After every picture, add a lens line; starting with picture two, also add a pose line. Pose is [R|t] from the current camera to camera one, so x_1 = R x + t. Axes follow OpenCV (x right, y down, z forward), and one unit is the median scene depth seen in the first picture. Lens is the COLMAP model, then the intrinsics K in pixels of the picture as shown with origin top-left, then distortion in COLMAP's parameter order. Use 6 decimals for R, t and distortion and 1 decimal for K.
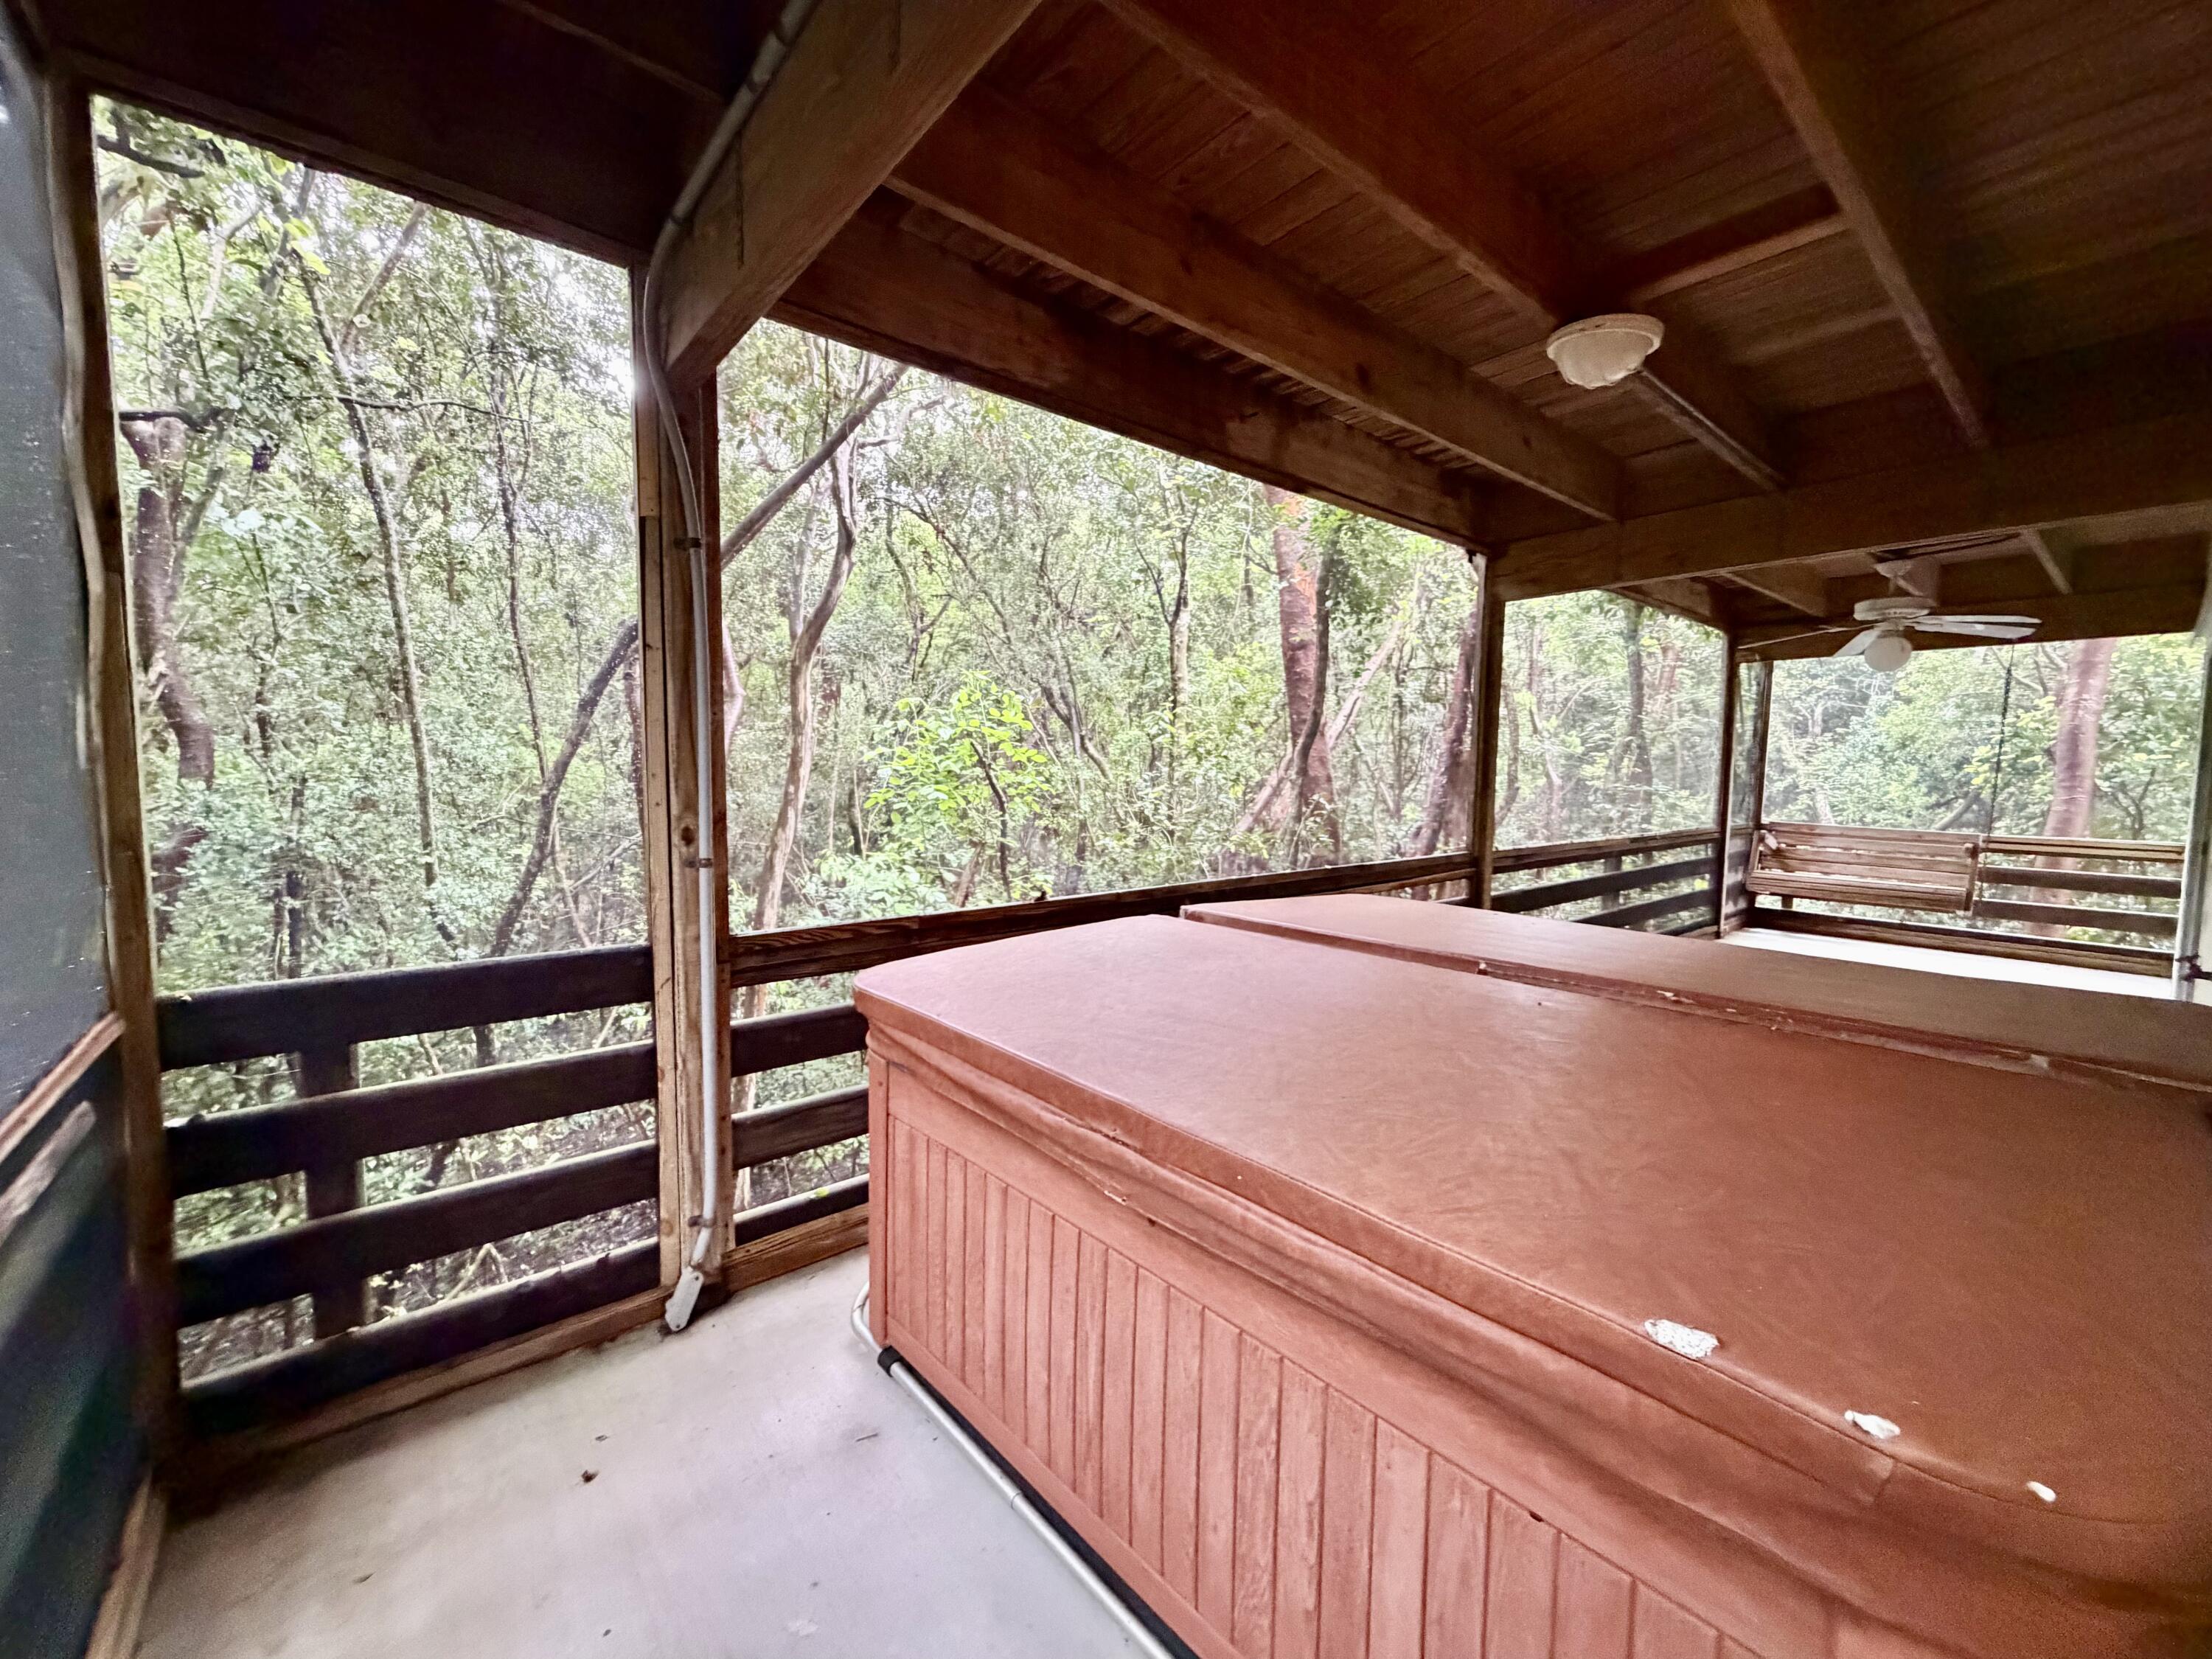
lens RADIAL K [[877.8, 0, 1096.0], [0, 877.8, 828.7], [0, 0, 1]] dist [0.000408, -0.000412]
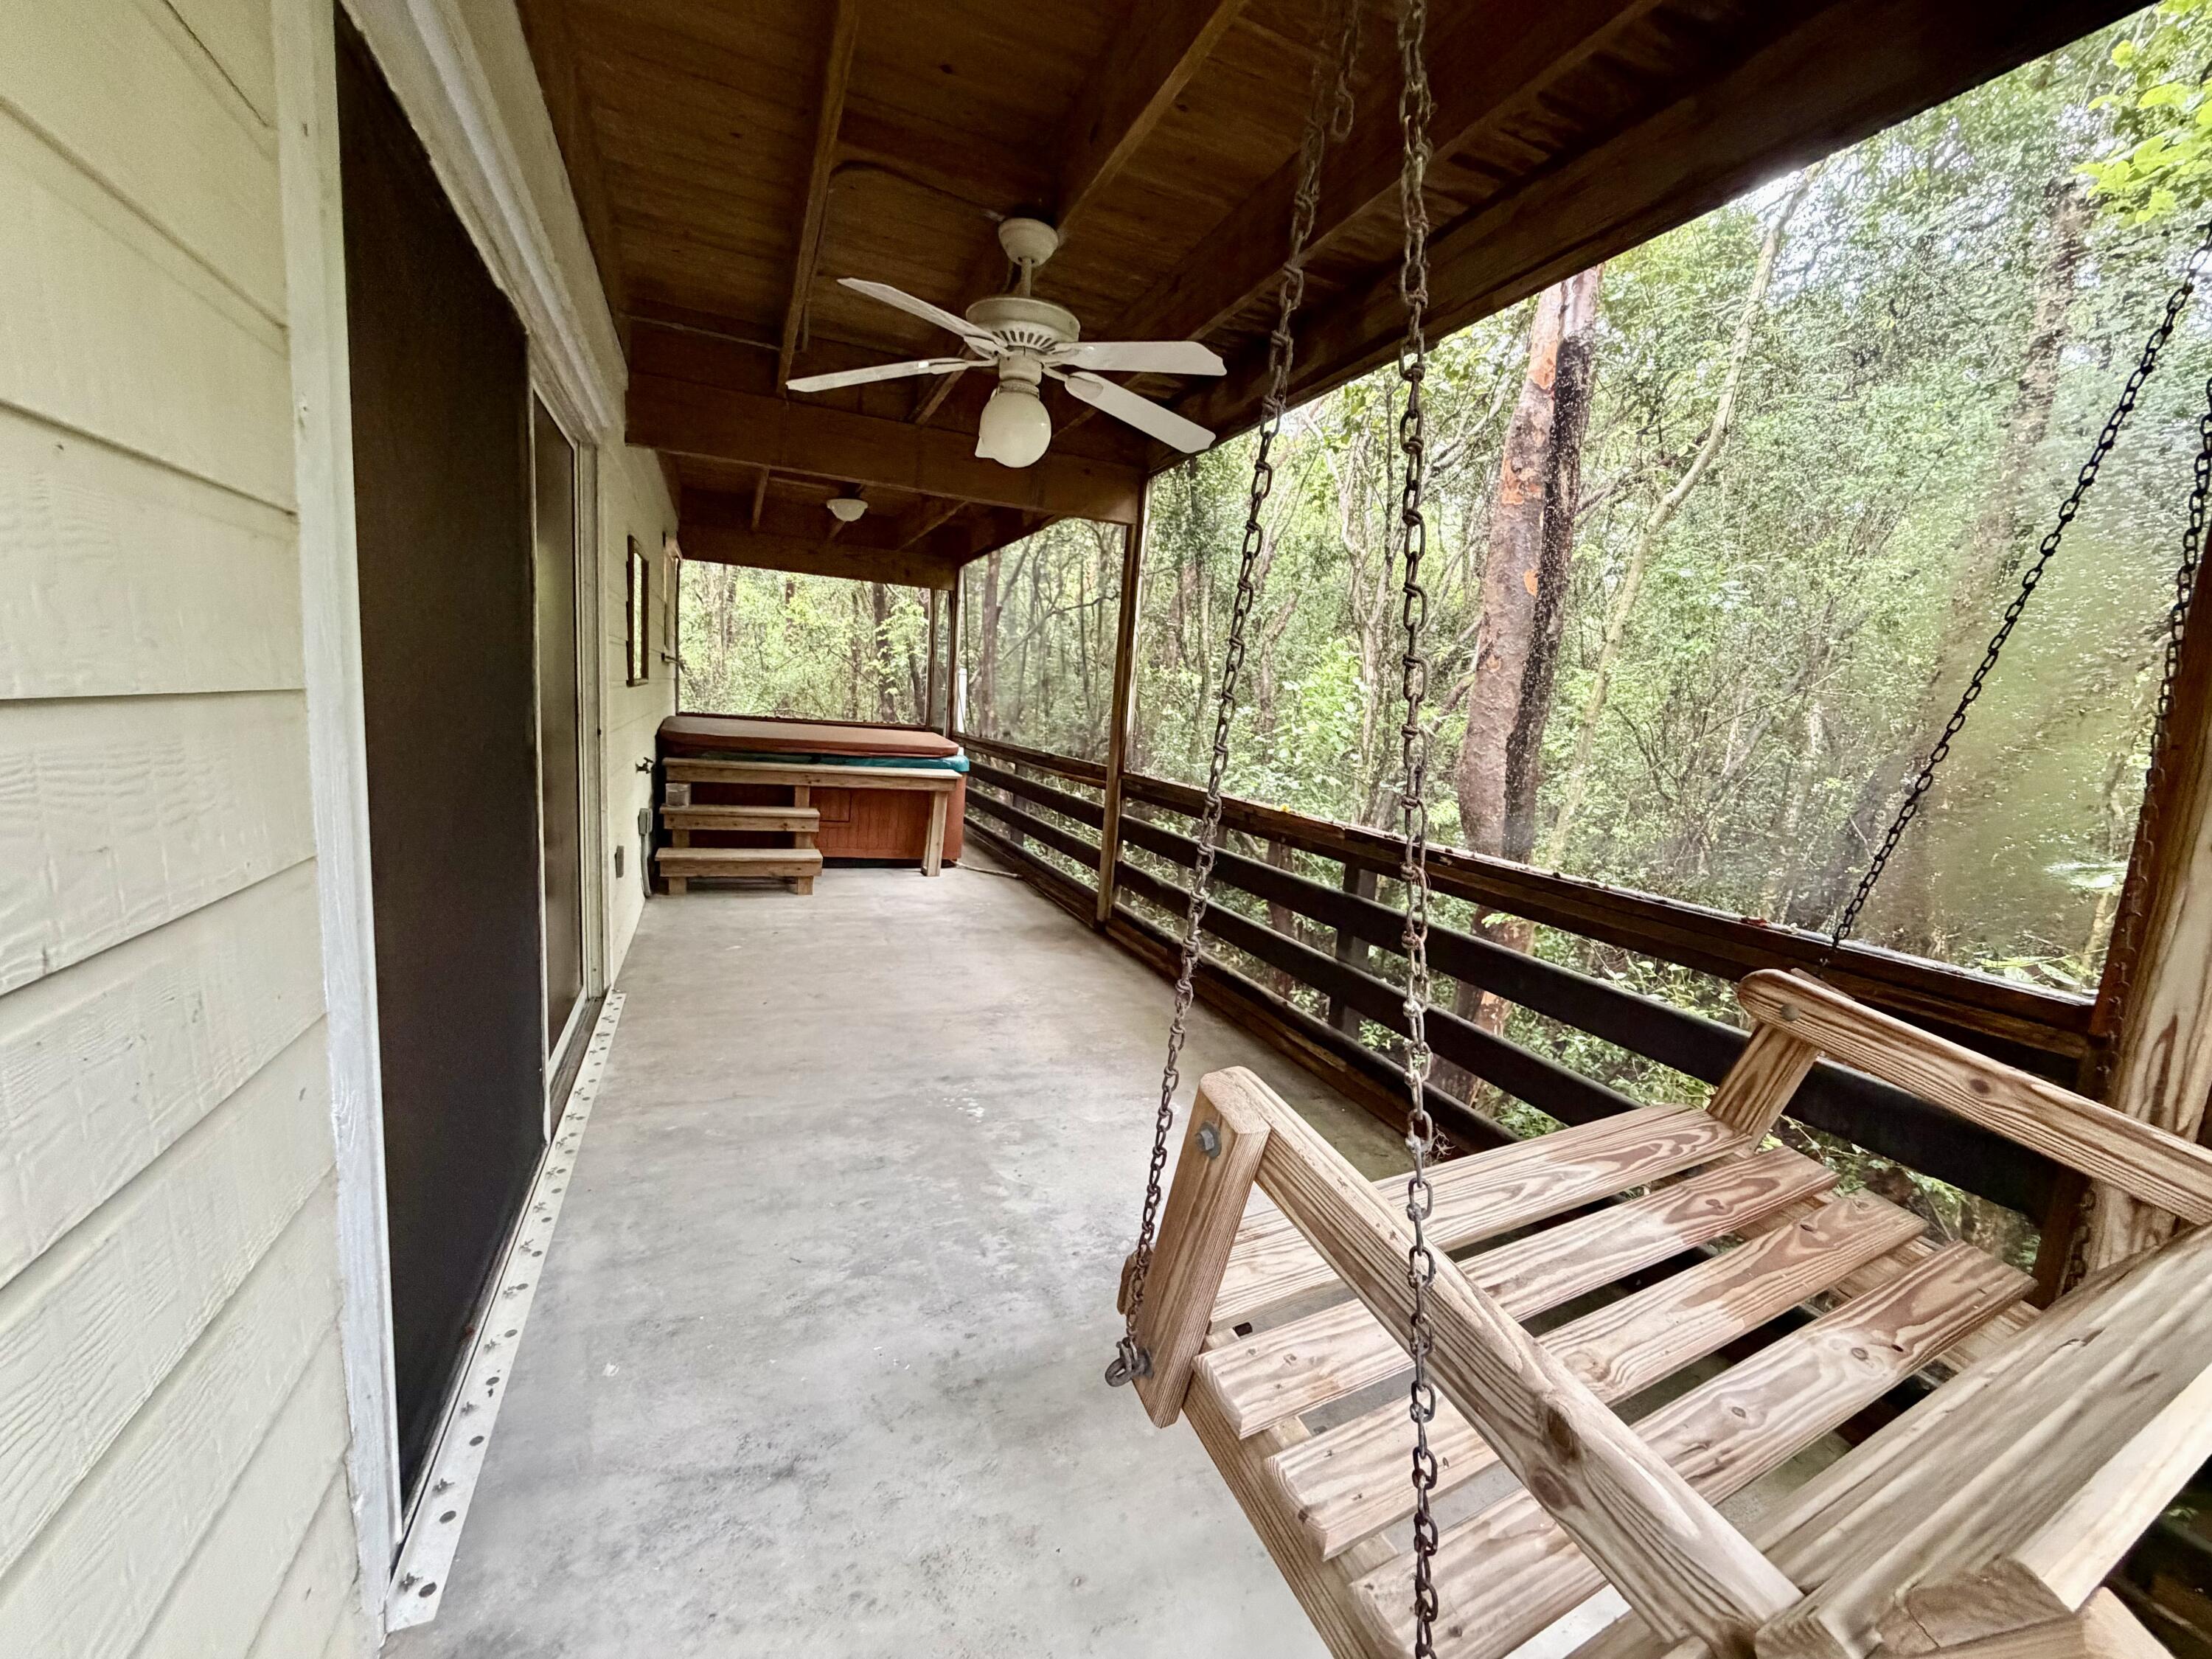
lens RADIAL K [[877.8, 0, 1091.4], [0, 877.8, 833.4], [0, 0, 1]] dist [0.000408, -0.000412]
pose [[-0.299530, 0.101594, -0.948662, 0.669956], [-0.144142, 0.978083, 0.150256, -0.021578], [0.943136, 0.181749, -0.278321, 0.606782]]
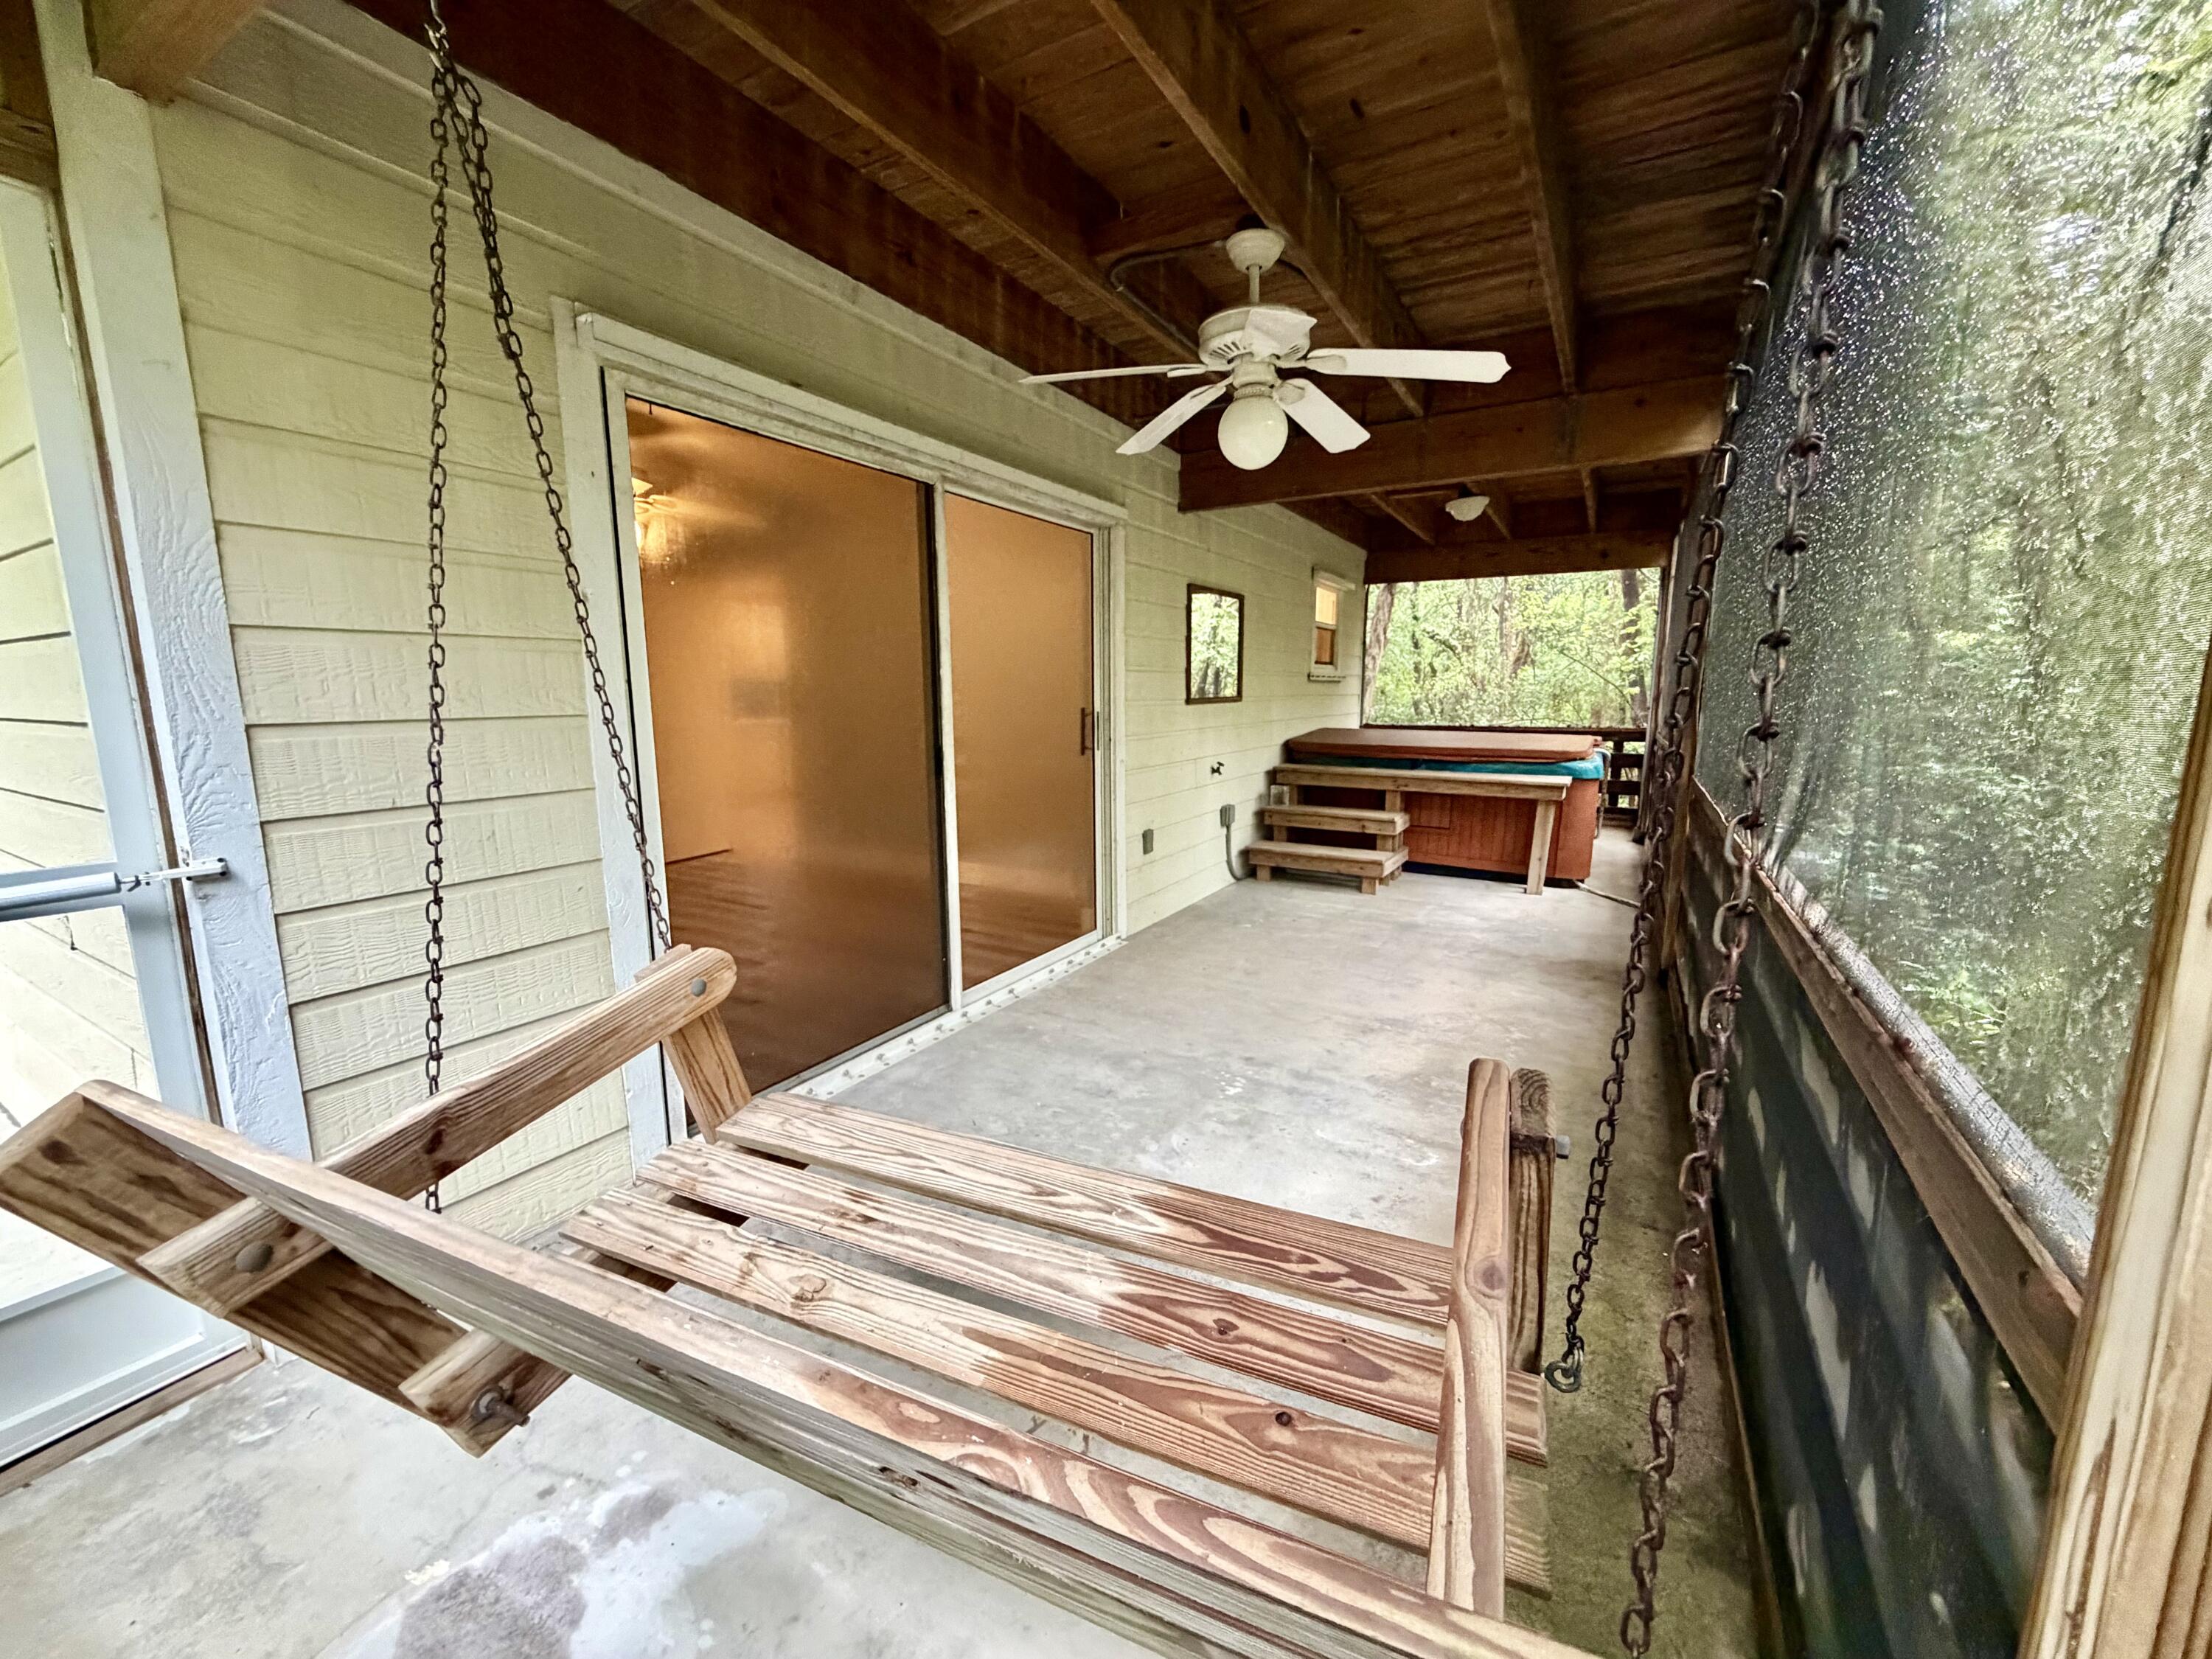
lens RADIAL K [[877.8, 0, 1097.8], [0, 877.8, 830.4], [0, 0, 1]] dist [0.000408, -0.000412]
pose [[-0.940164, 0.039138, -0.338468, 0.606158], [-0.038569, 0.974772, 0.219848, -0.029063], [0.338533, 0.219747, -0.914935, 0.687795]]
